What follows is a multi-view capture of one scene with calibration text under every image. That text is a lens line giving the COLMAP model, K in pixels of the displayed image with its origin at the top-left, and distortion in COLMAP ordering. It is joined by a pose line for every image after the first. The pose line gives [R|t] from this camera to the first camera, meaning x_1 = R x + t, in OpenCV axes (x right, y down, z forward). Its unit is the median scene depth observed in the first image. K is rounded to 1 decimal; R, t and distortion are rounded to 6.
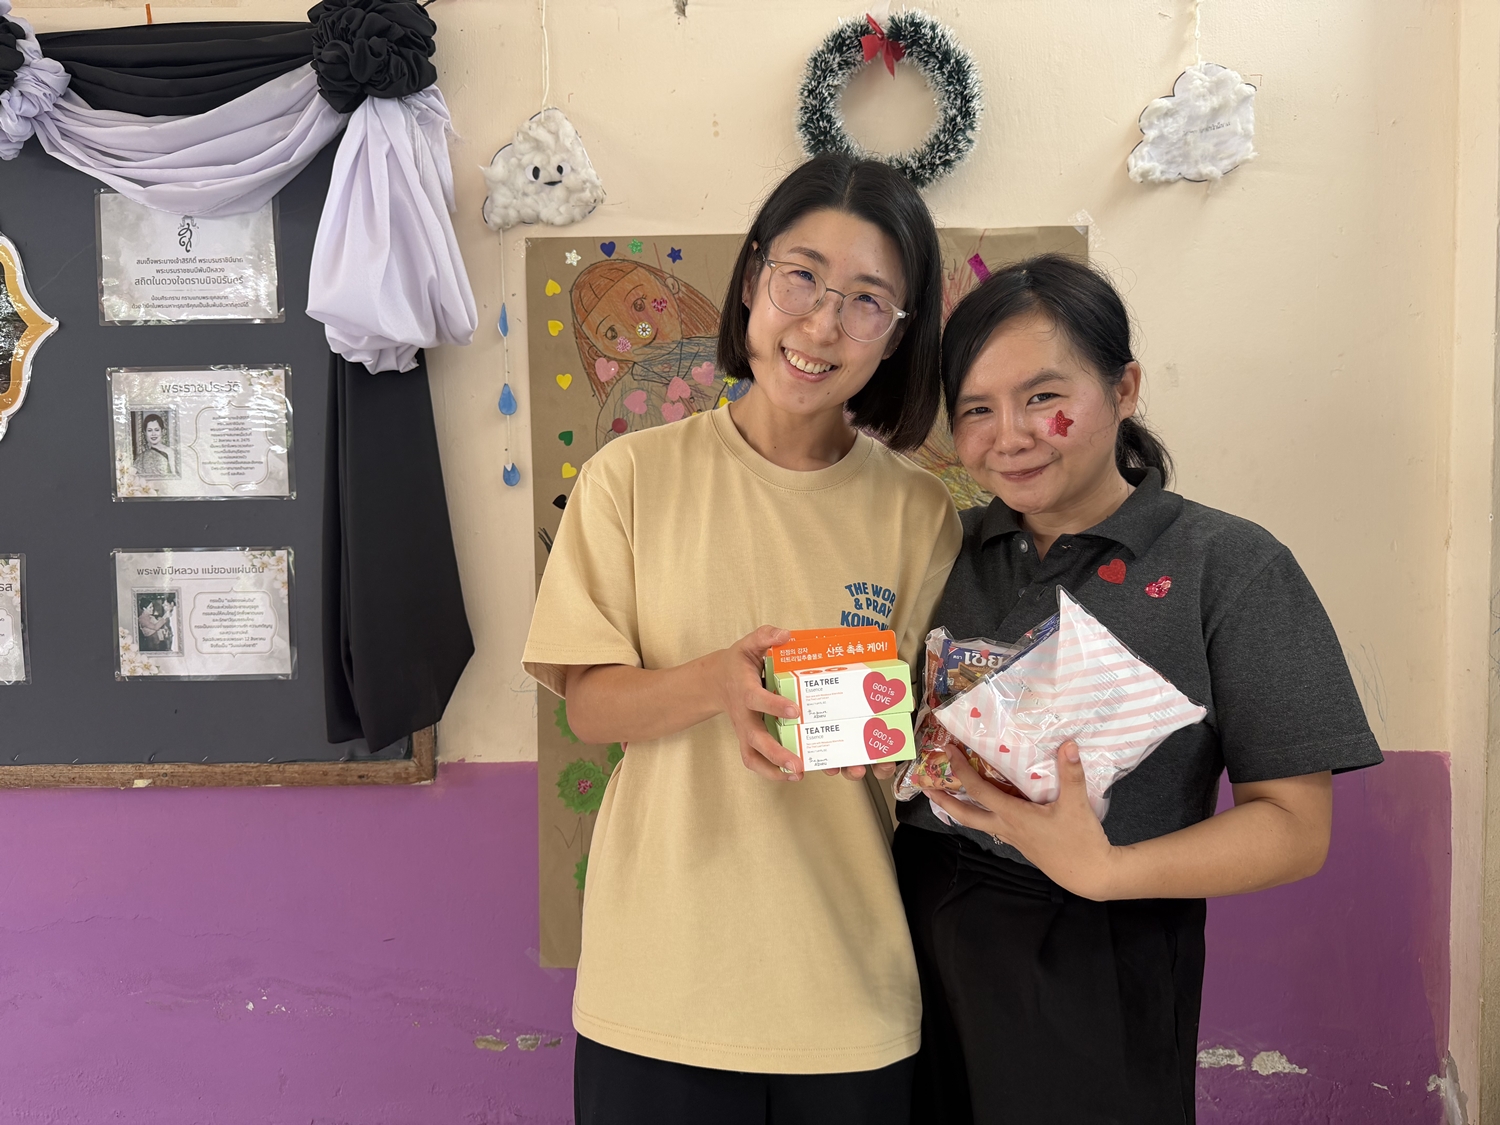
lens RADIAL K [[1064.2, 0, 750.0], [0, 1064.2, 562.5], [0, 0, 1]] dist [0.130379, -0.242282]
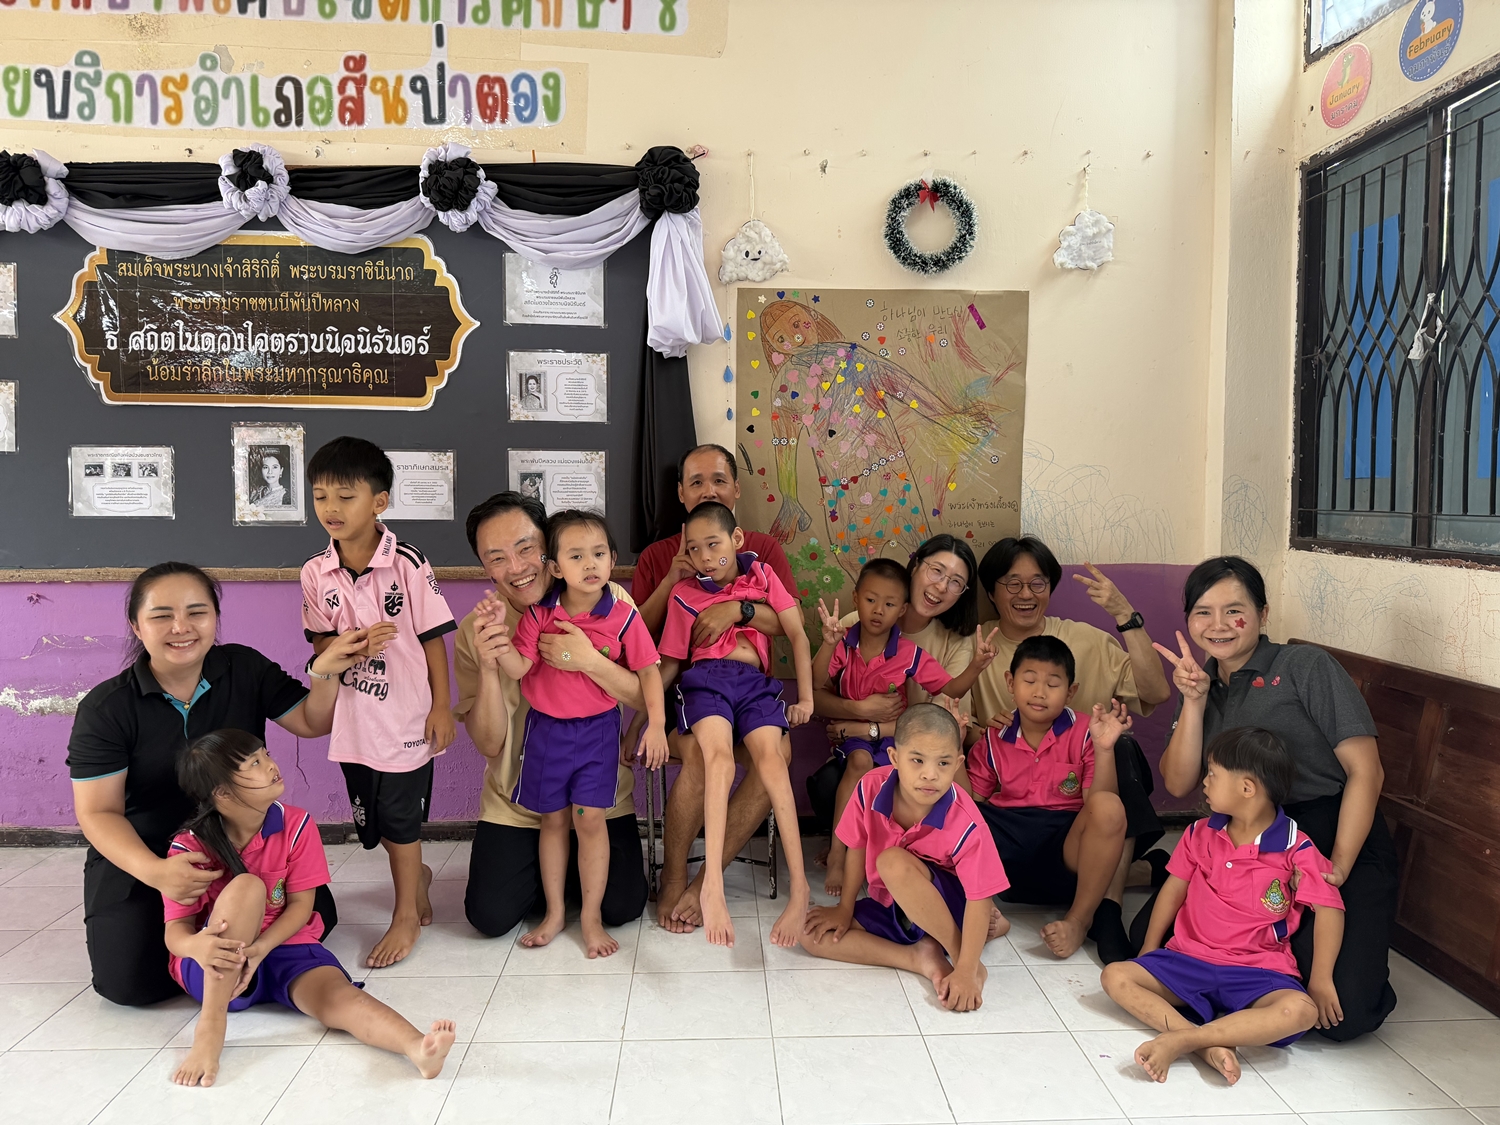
lens RADIAL K [[1044.6, 0, 750.0], [0, 1044.6, 562.5], [0, 0, 1]] dist [0.124784, -0.029352]
pose [[0.996364, 0.014119, 0.084022, -0.335572], [-0.014378, 0.999894, 0.002473, 0.177357], [-0.083978, -0.003672, 0.996461, -0.849750]]
